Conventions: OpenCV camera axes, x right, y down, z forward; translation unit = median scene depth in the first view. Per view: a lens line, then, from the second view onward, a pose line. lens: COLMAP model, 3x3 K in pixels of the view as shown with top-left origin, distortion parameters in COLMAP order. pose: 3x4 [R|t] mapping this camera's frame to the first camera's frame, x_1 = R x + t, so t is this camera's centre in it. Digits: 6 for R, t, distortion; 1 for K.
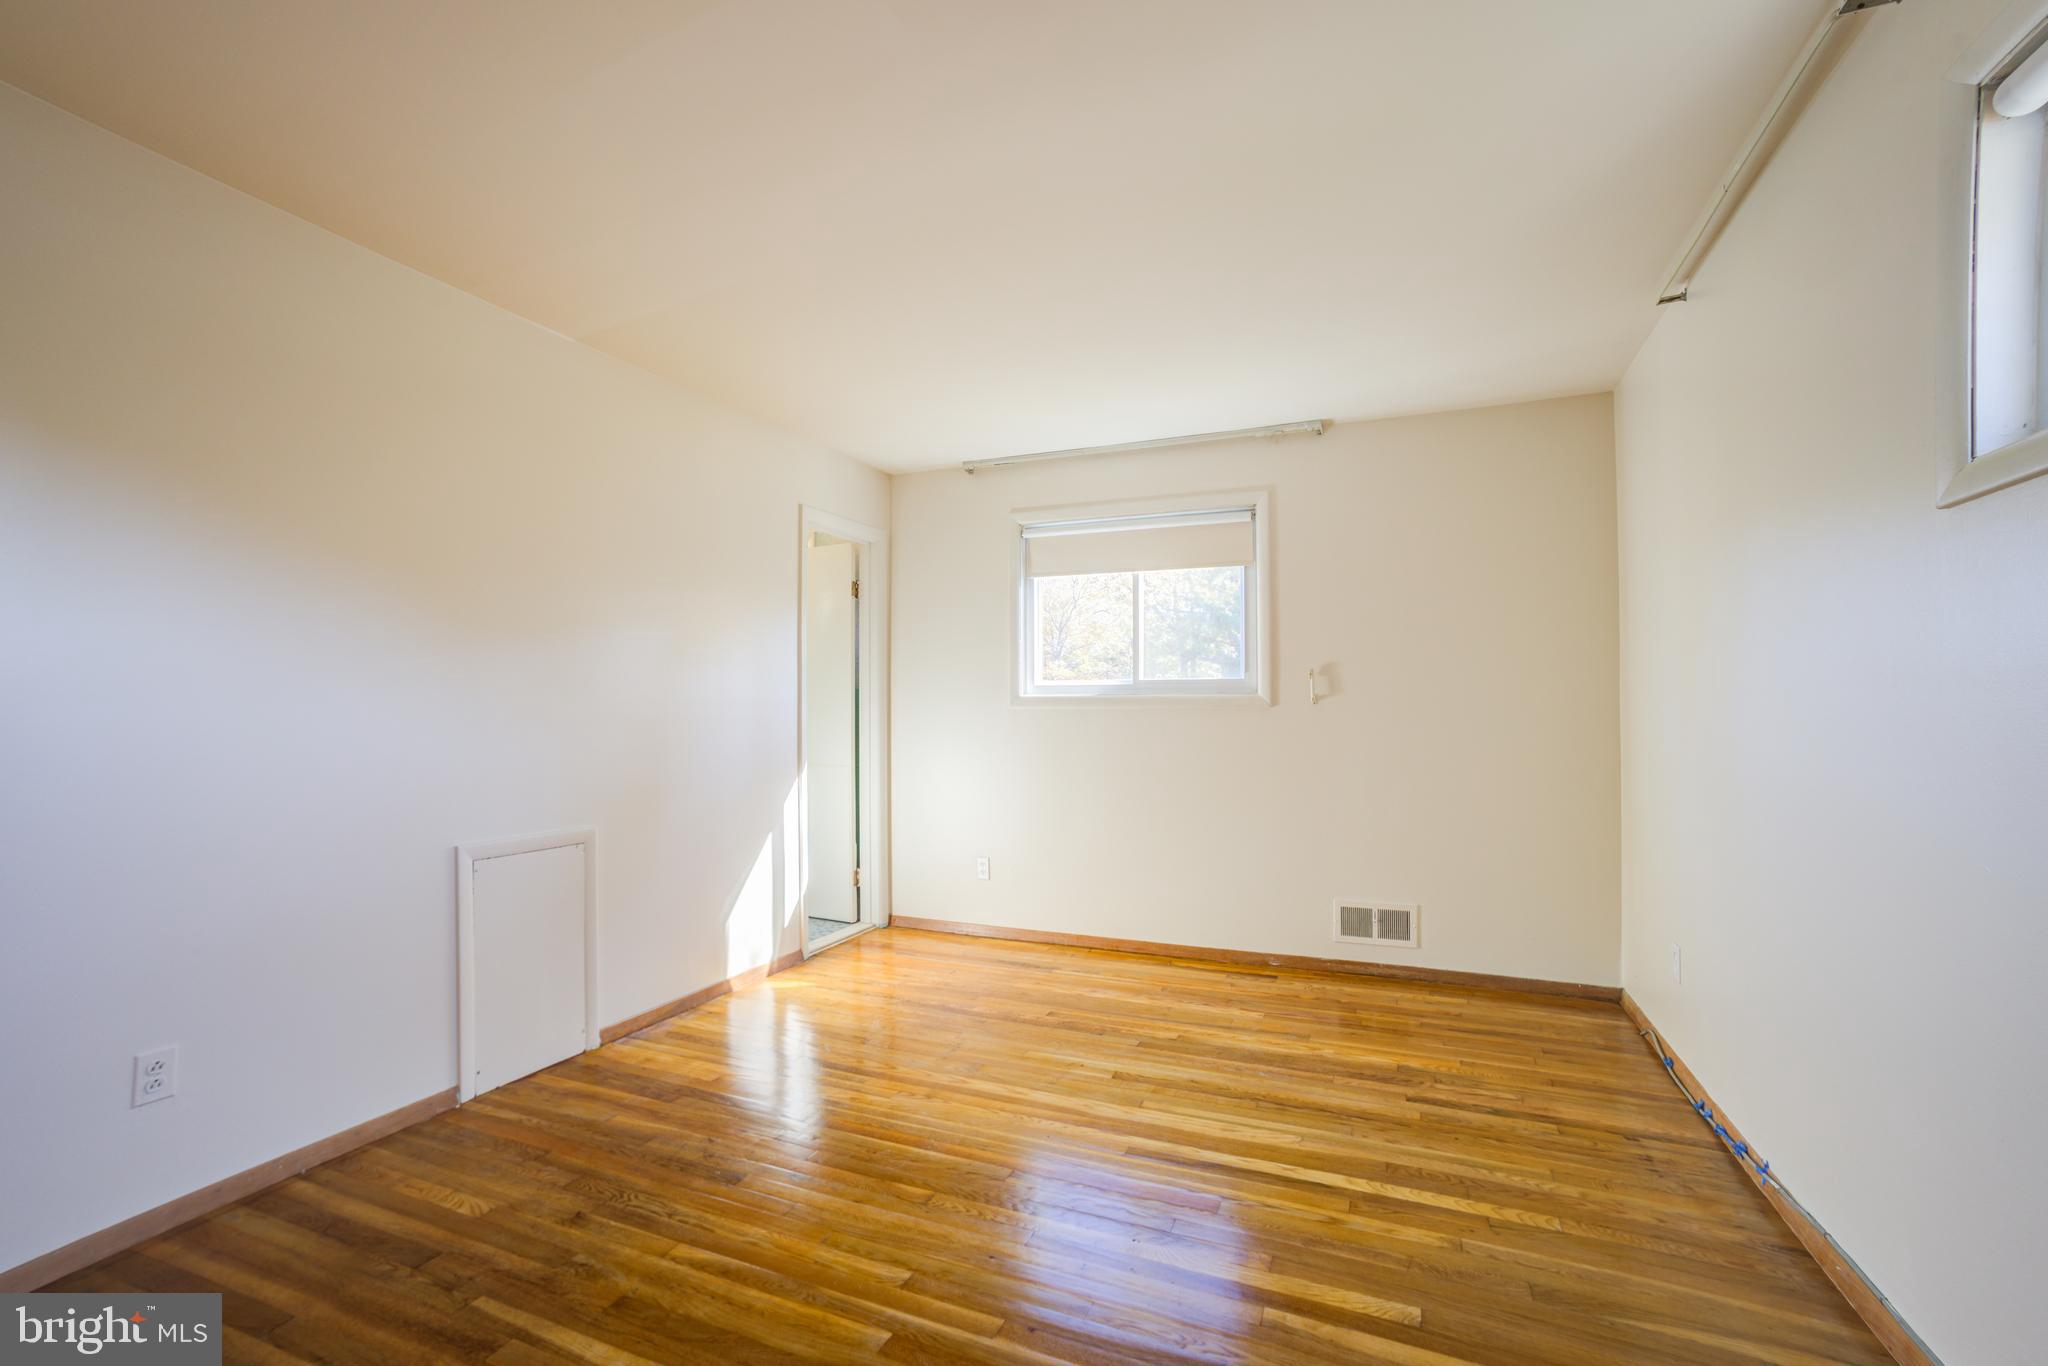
lens RADIAL K [[896.4, 0, 1018.9], [0, 896.4, 694.5], [0, 0, 1]] dist [-0.064912, 0.040940]
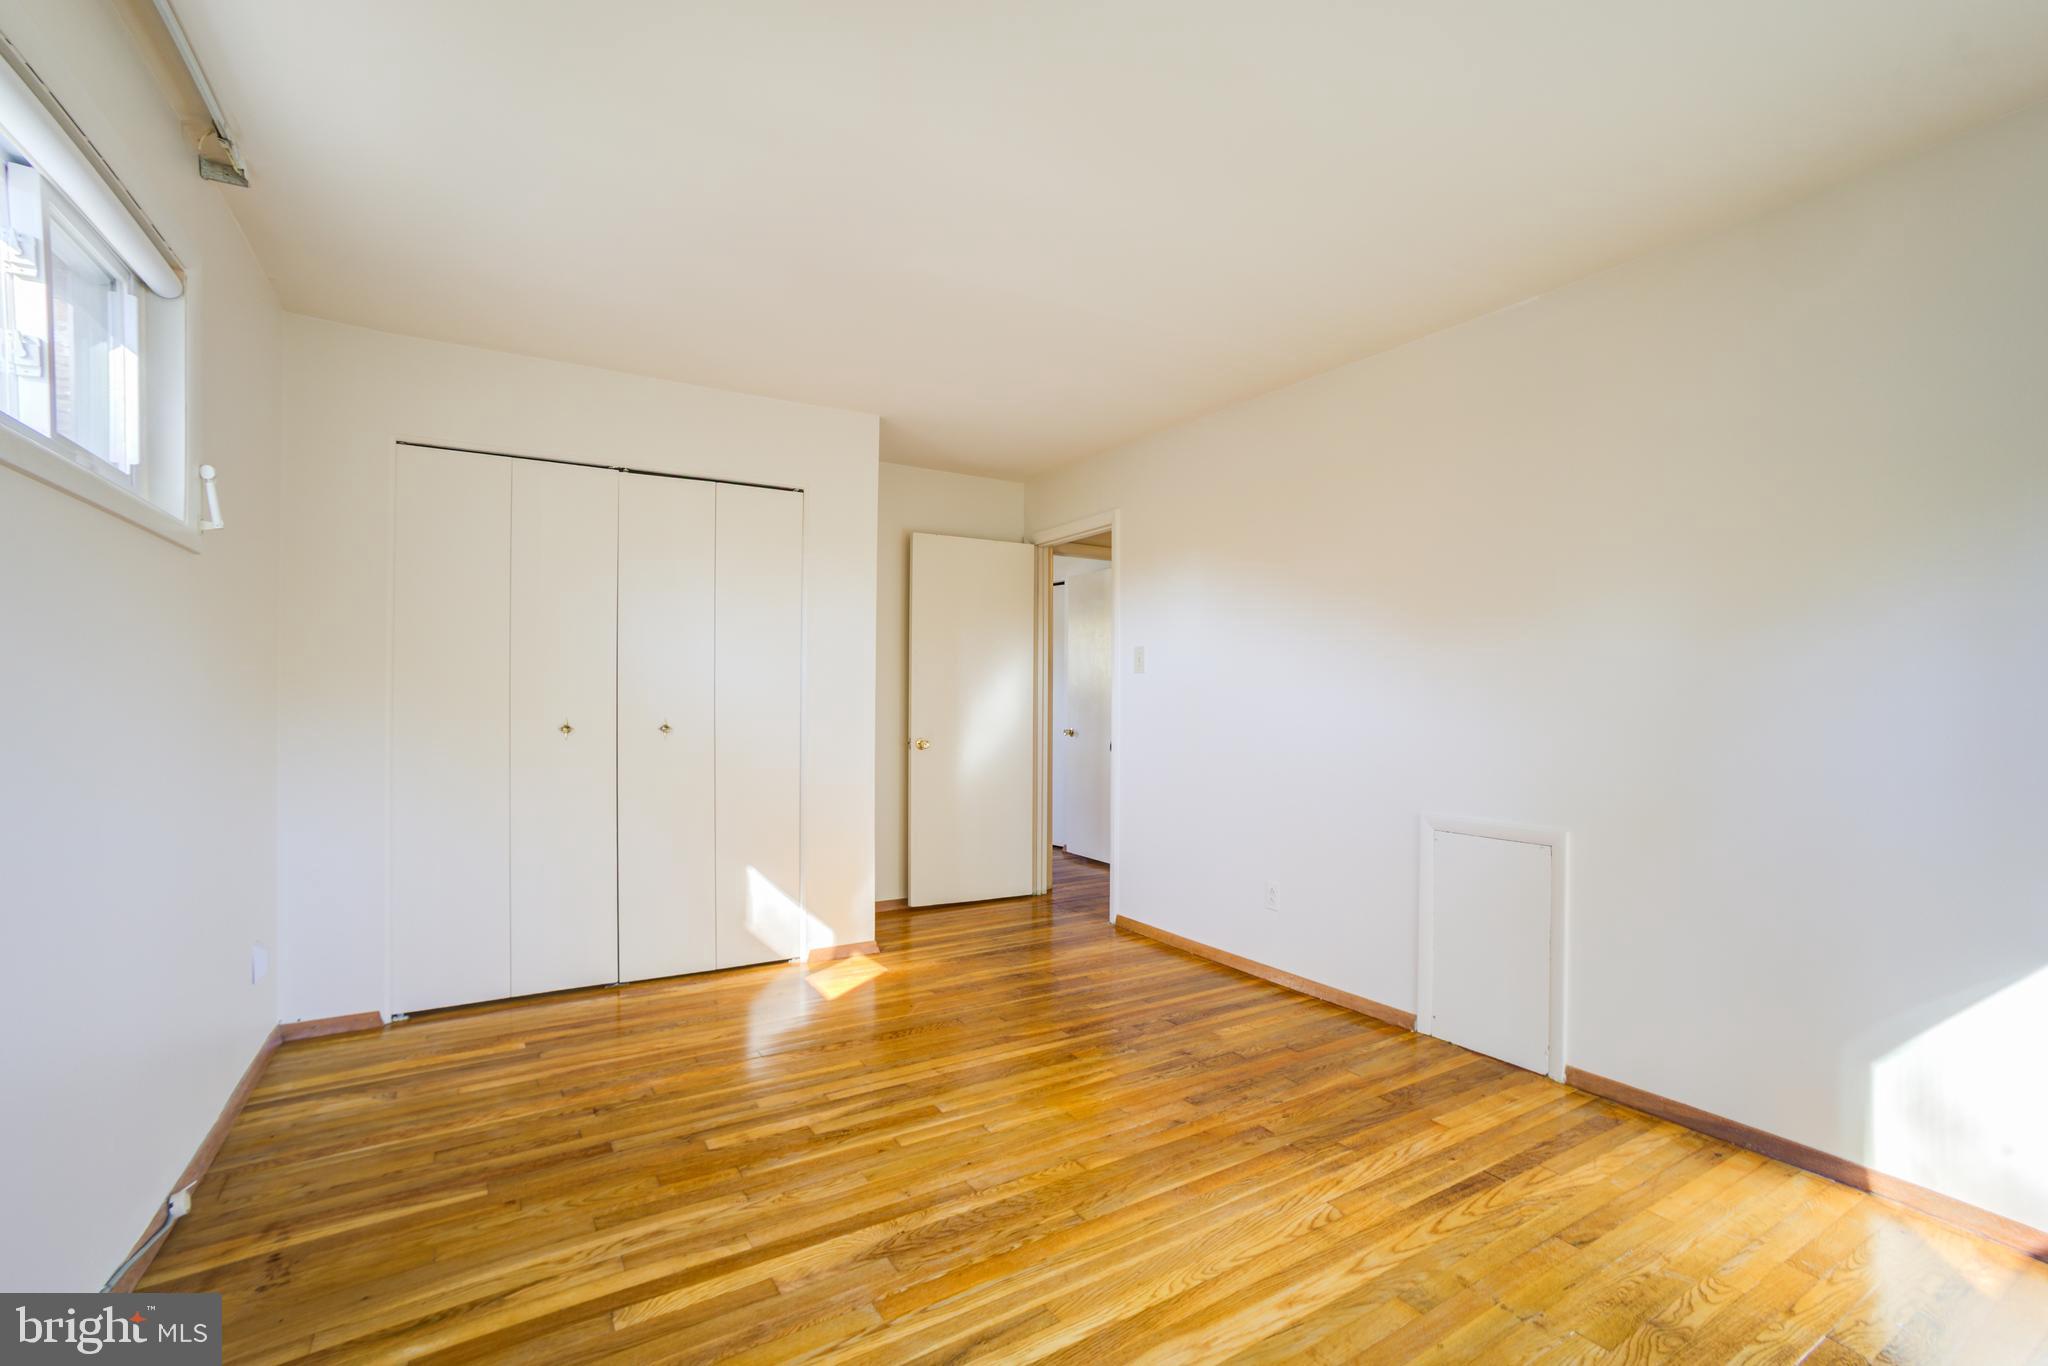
lens RADIAL K [[896.4, 0, 1018.9], [0, 896.4, 694.5], [0, 0, 1]] dist [-0.064912, 0.040940]
pose [[-0.574397, -0.006339, -0.818552, 0.728188], [0.010559, 0.999829, -0.015152, 0.028552], [0.818509, -0.017346, -0.574232, 1.412050]]
